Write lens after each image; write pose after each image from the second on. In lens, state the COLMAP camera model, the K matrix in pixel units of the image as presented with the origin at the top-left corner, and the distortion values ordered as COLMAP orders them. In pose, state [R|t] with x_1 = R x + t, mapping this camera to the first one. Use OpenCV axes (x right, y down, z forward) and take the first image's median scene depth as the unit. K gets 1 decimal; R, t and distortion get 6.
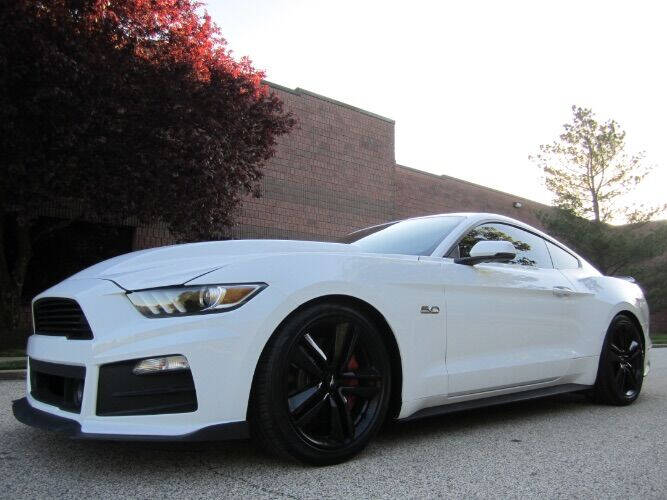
lens RADIAL K [[556.7, 0, 328.4], [0, 556.7, 246.2], [0, 0, 1]] dist [-0.065694, 0.026585]
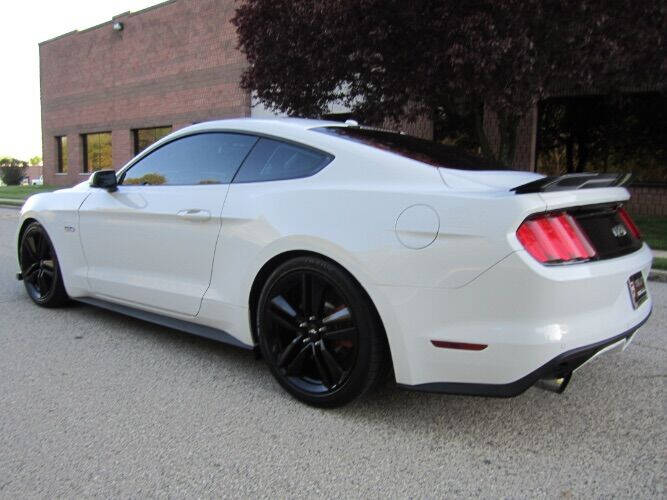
lens RADIAL K [[556.7, 0, 326.9], [0, 556.7, 256.9], [0, 0, 1]] dist [-0.065694, 0.026585]
pose [[0.199836, 0.133234, -0.970729, 1.507781], [0.132447, 0.977946, 0.161491, 0.039793], [0.970836, -0.160841, 0.177783, 1.234745]]
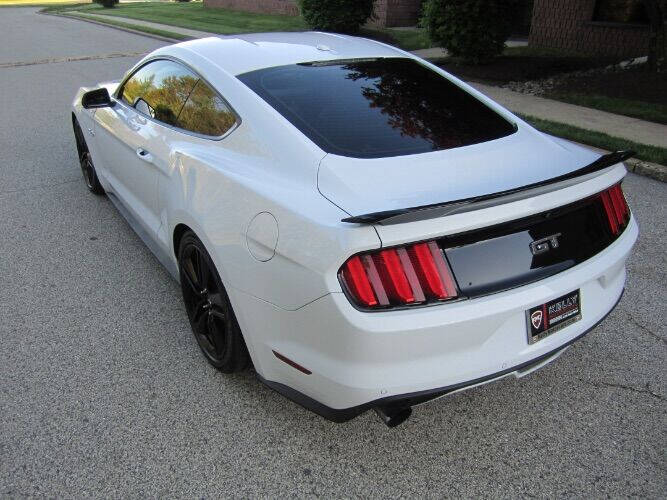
lens RADIAL K [[556.7, 0, 328.7], [0, 556.7, 255.6], [0, 0, 1]] dist [-0.065694, 0.026585]
pose [[-0.108524, 0.436261, -0.893252, 1.431604], [0.134175, 0.896765, 0.421675, -0.116874], [0.984997, -0.074090, -0.155856, 1.656230]]
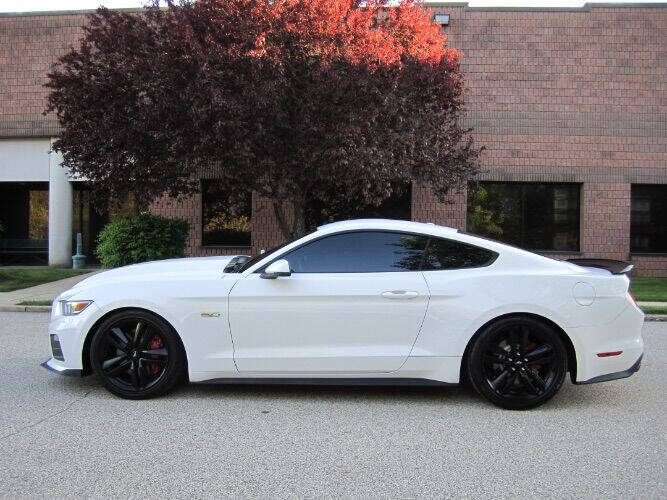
lens RADIAL K [[556.7, 0, 332.8], [0, 556.7, 256.4], [0, 0, 1]] dist [-0.065694, 0.026585]
pose [[0.742104, 0.017482, -0.670056, 1.271981], [0.092339, 0.987462, 0.128032, -0.179041], [0.663893, -0.156885, 0.731186, 0.141532]]
